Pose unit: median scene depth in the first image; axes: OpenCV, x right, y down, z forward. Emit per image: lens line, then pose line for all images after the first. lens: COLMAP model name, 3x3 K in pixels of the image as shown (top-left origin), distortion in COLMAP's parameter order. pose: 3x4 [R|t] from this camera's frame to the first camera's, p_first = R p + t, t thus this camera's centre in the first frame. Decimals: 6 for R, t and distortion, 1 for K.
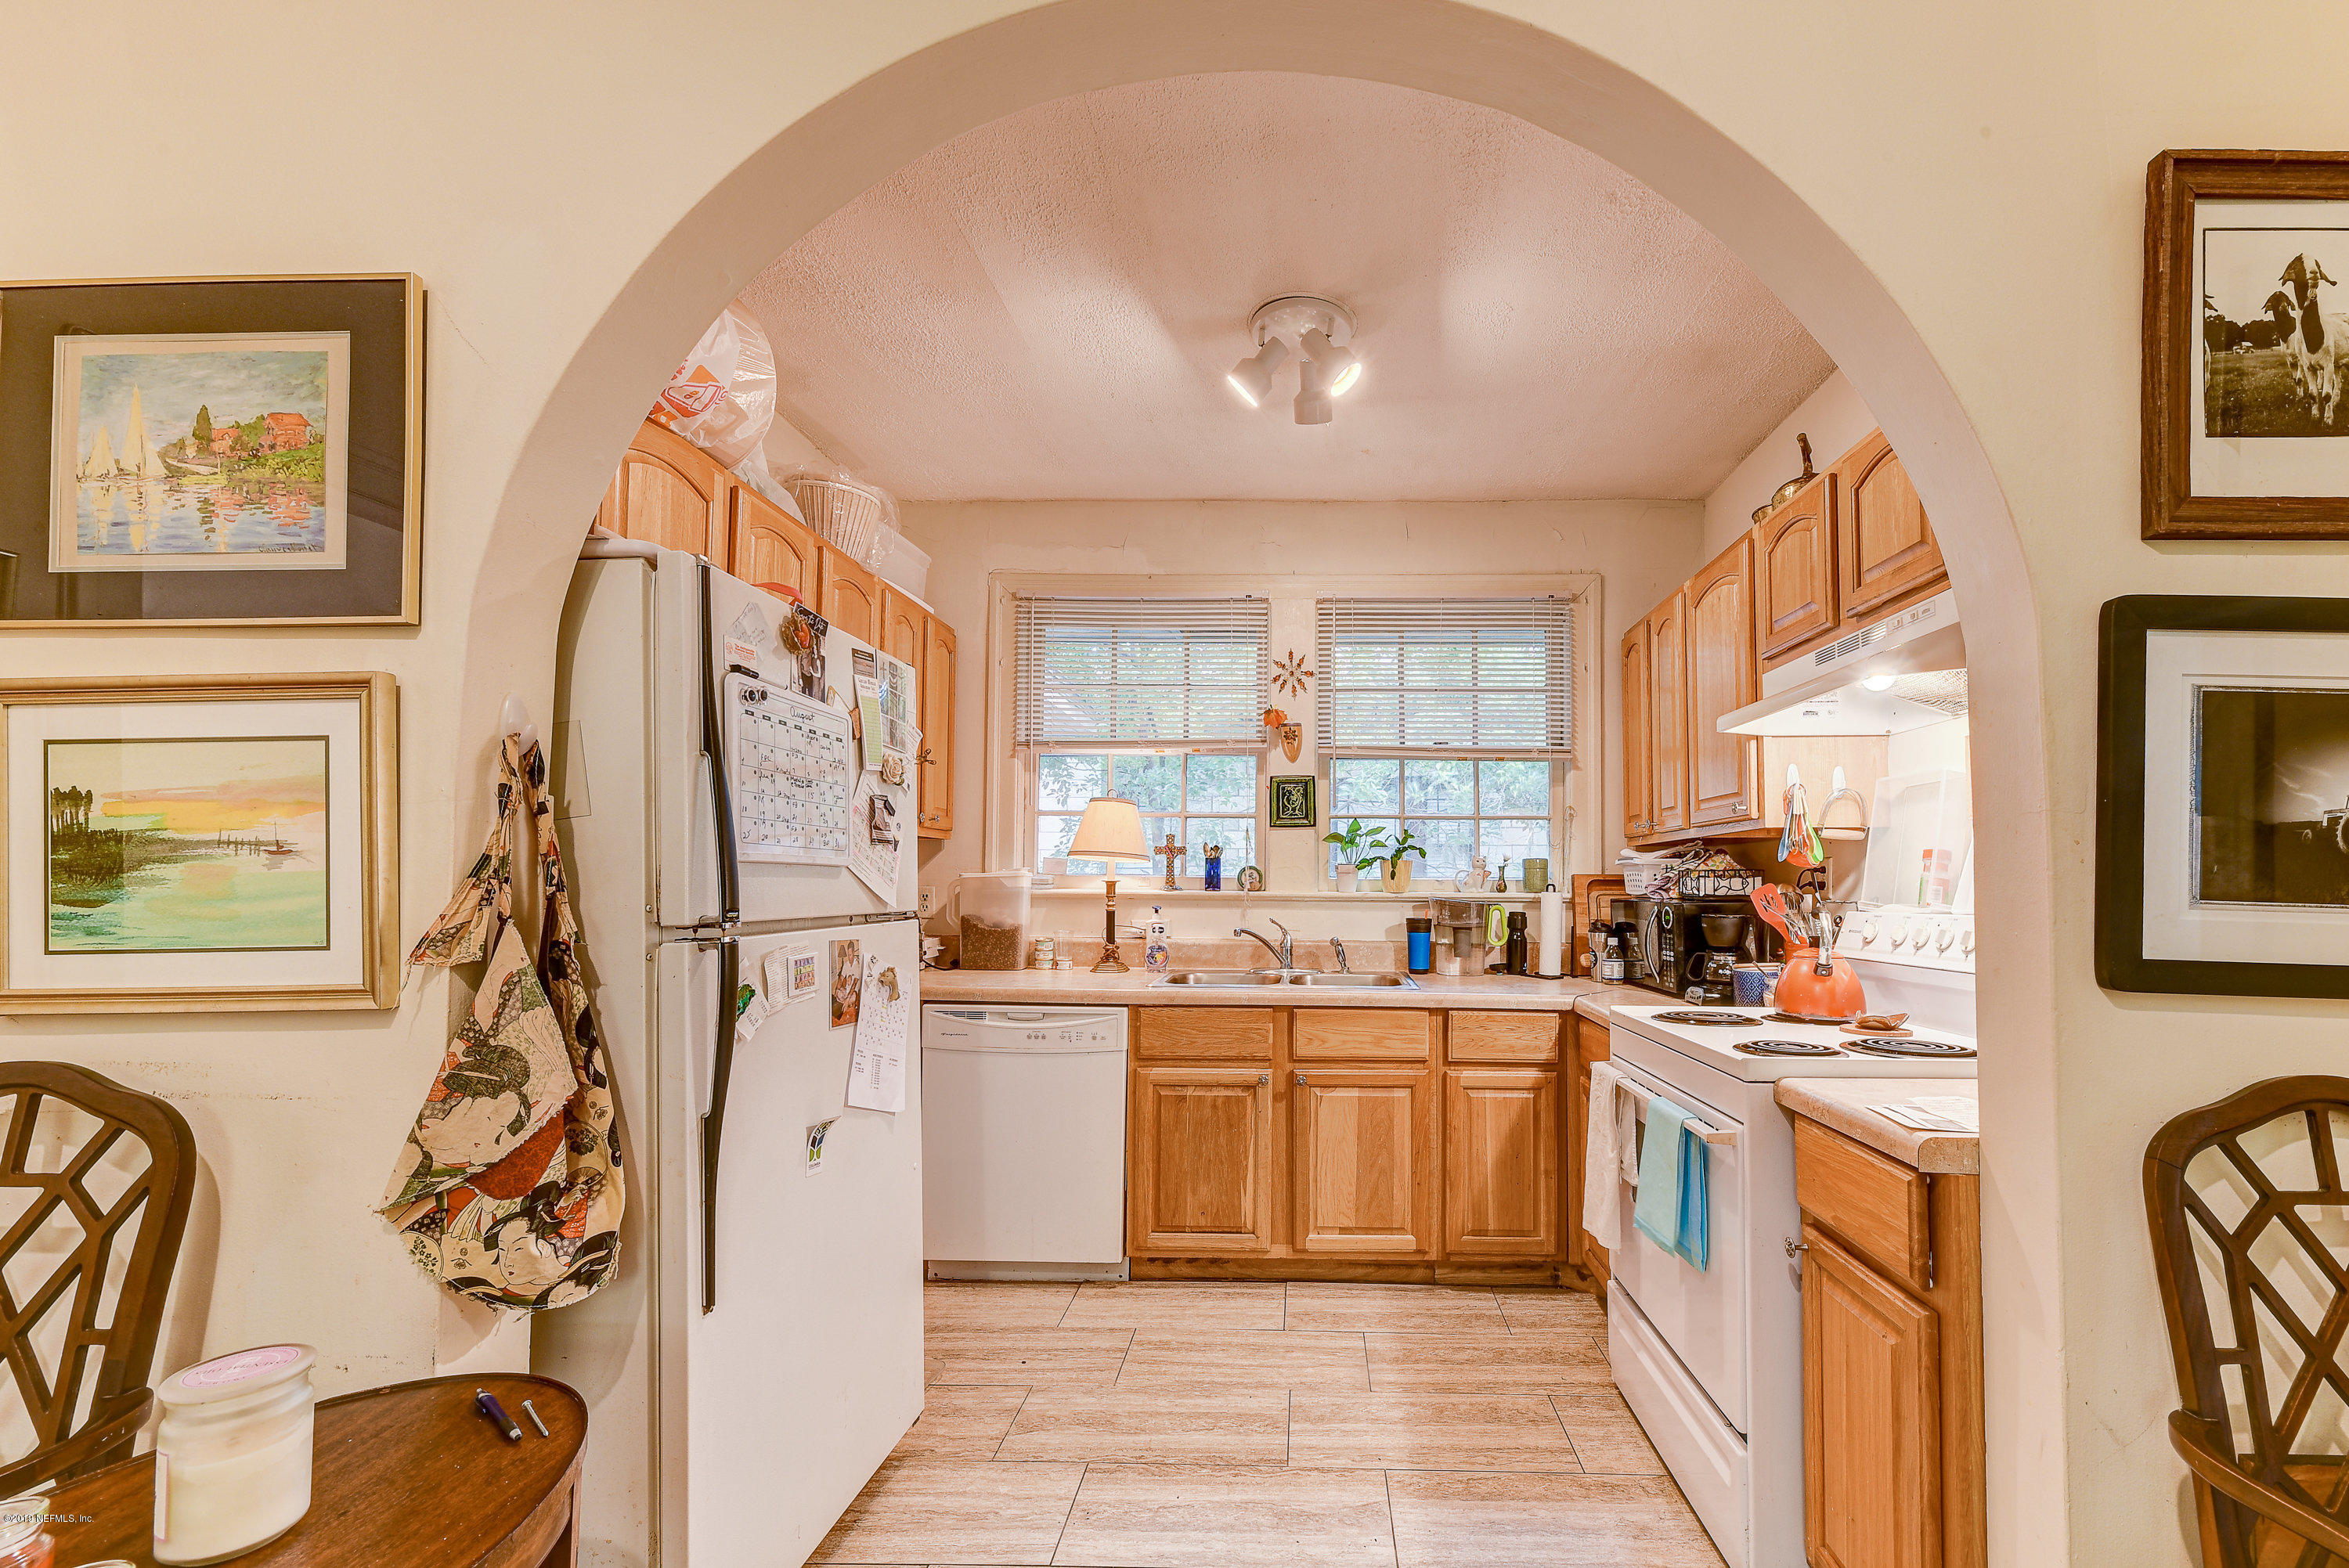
lens RADIAL K [[935.0, 0, 1267.5], [0, 935.0, 881.6], [0, 0, 1]] dist [0.011084, -0.002628]
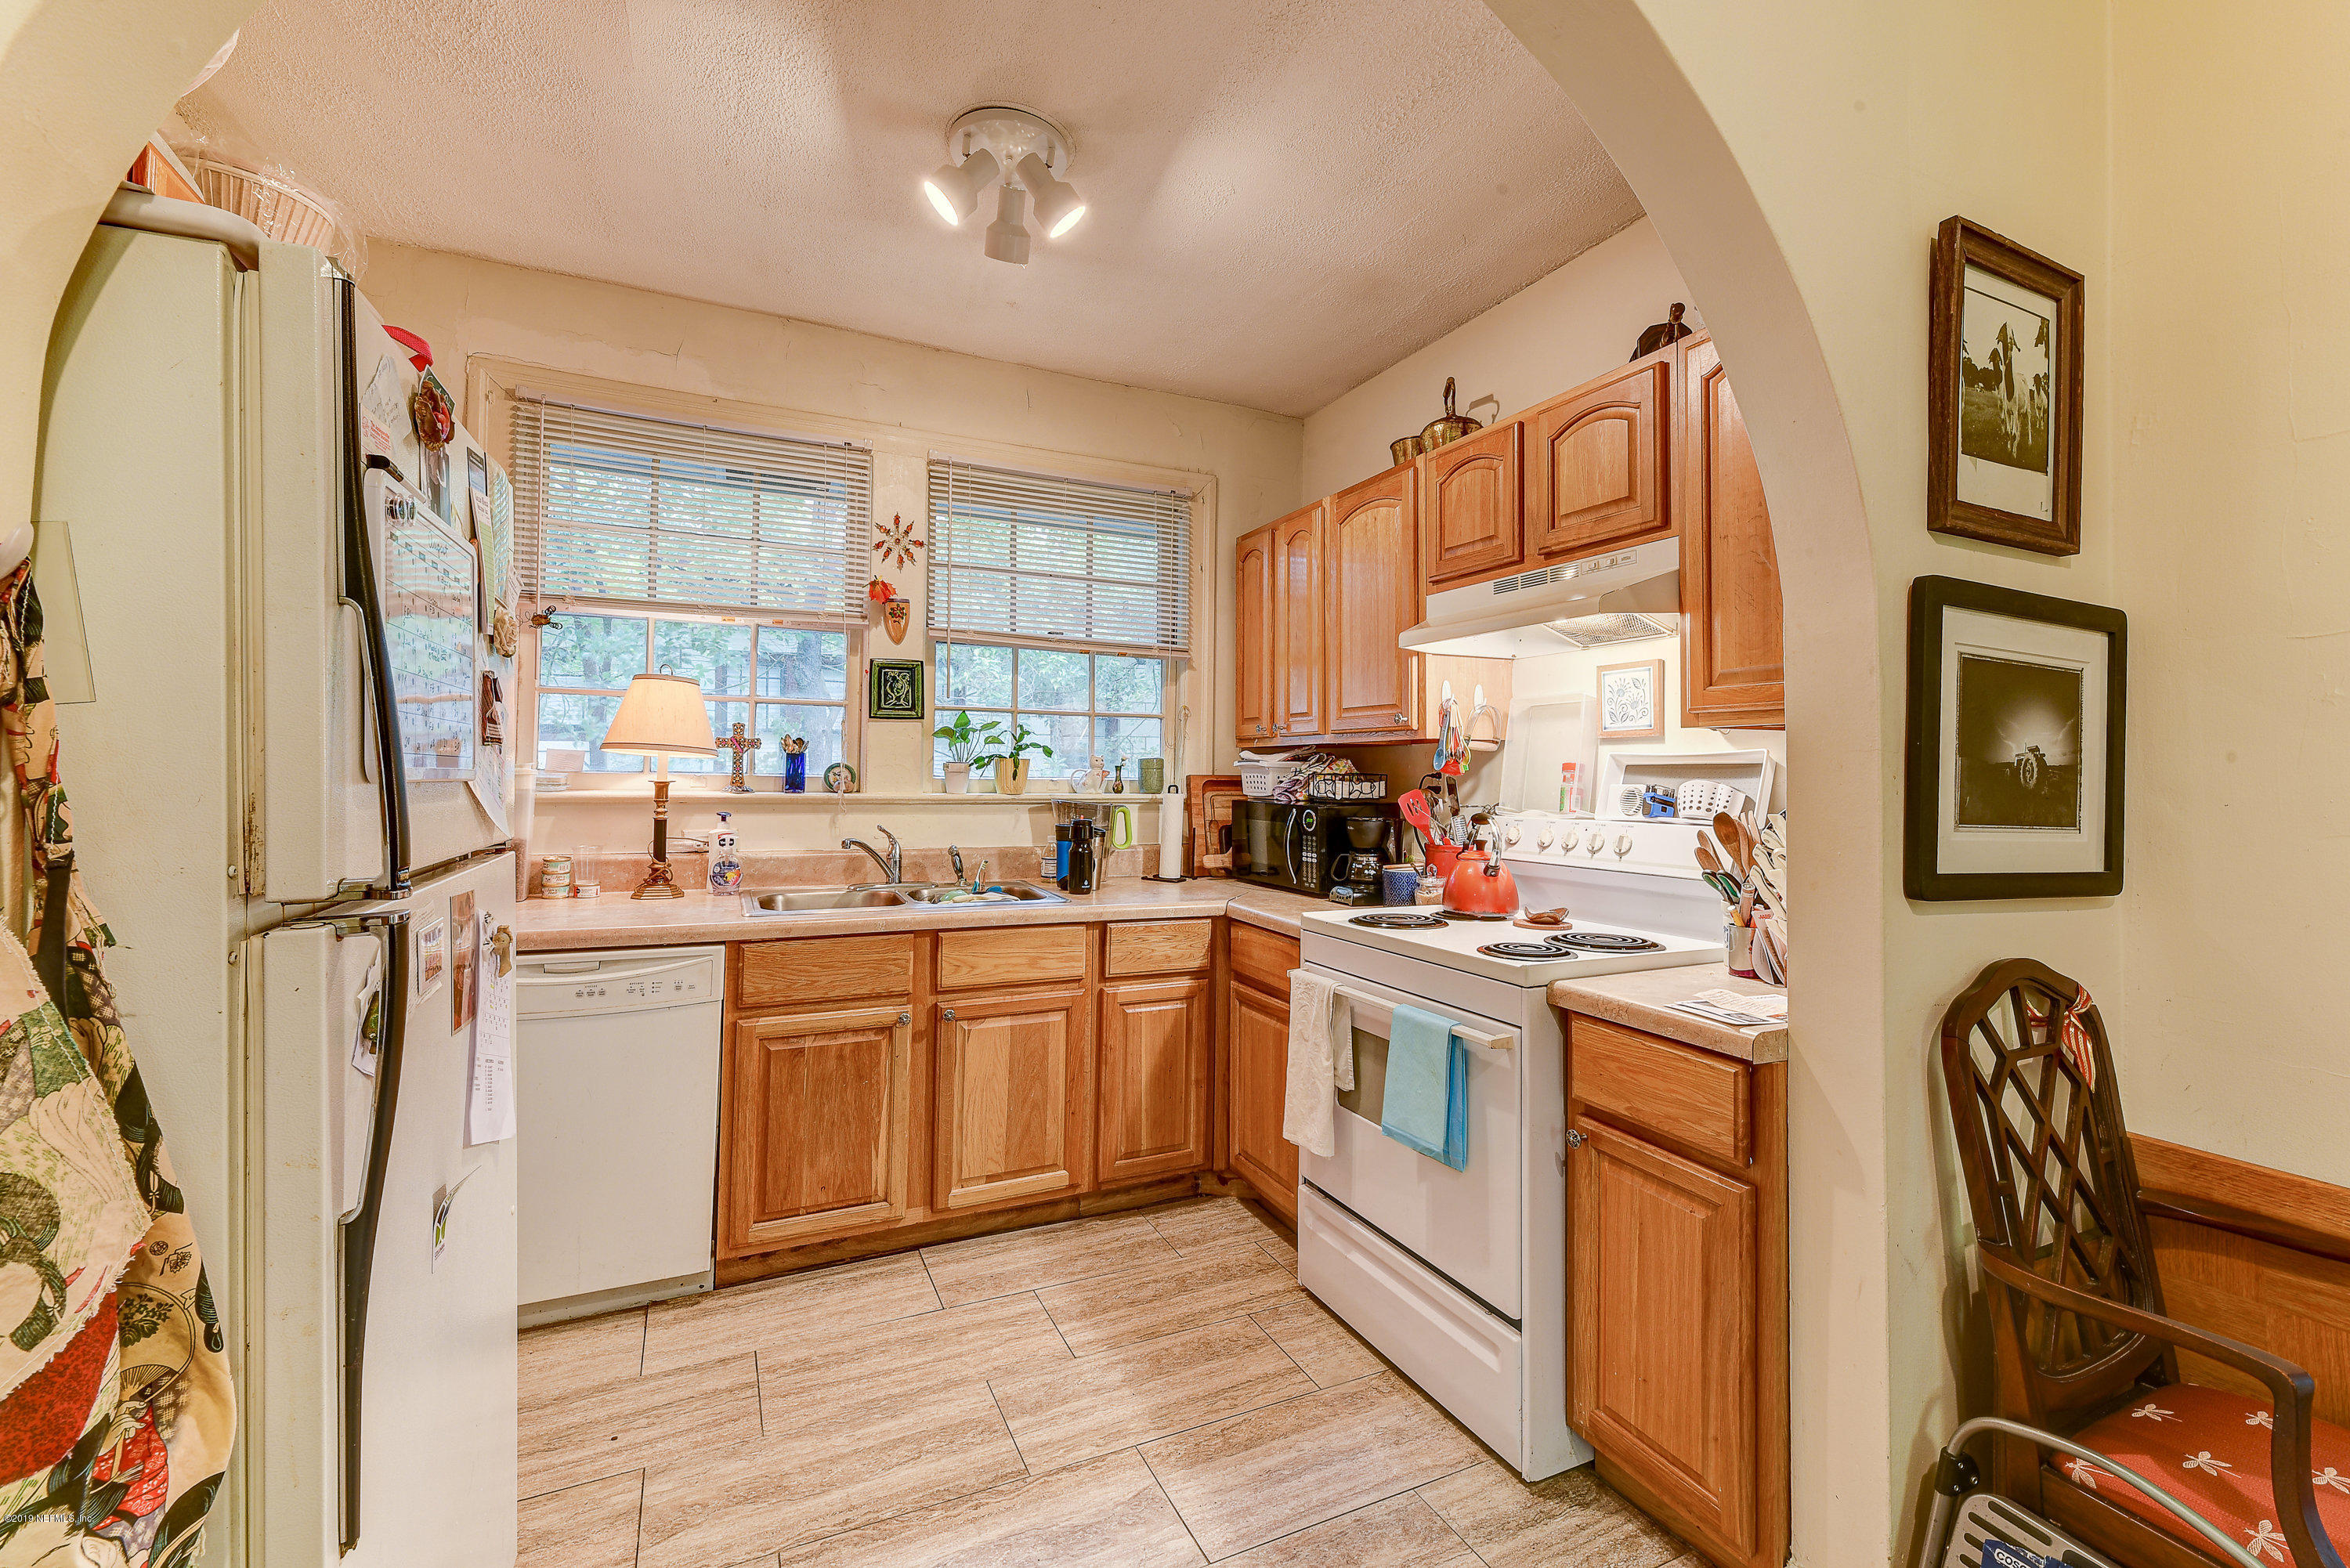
lens RADIAL K [[976.1, 0, 1172.4], [0, 976.1, 773.6], [0, 0, 1]] dist [0.012473, -0.002828]
pose [[0.900069, 0.004802, 0.435721, -0.223271], [-0.006632, 0.999974, 0.002681, -0.019095], [-0.435696, -0.005303, 0.900078, 0.122233]]
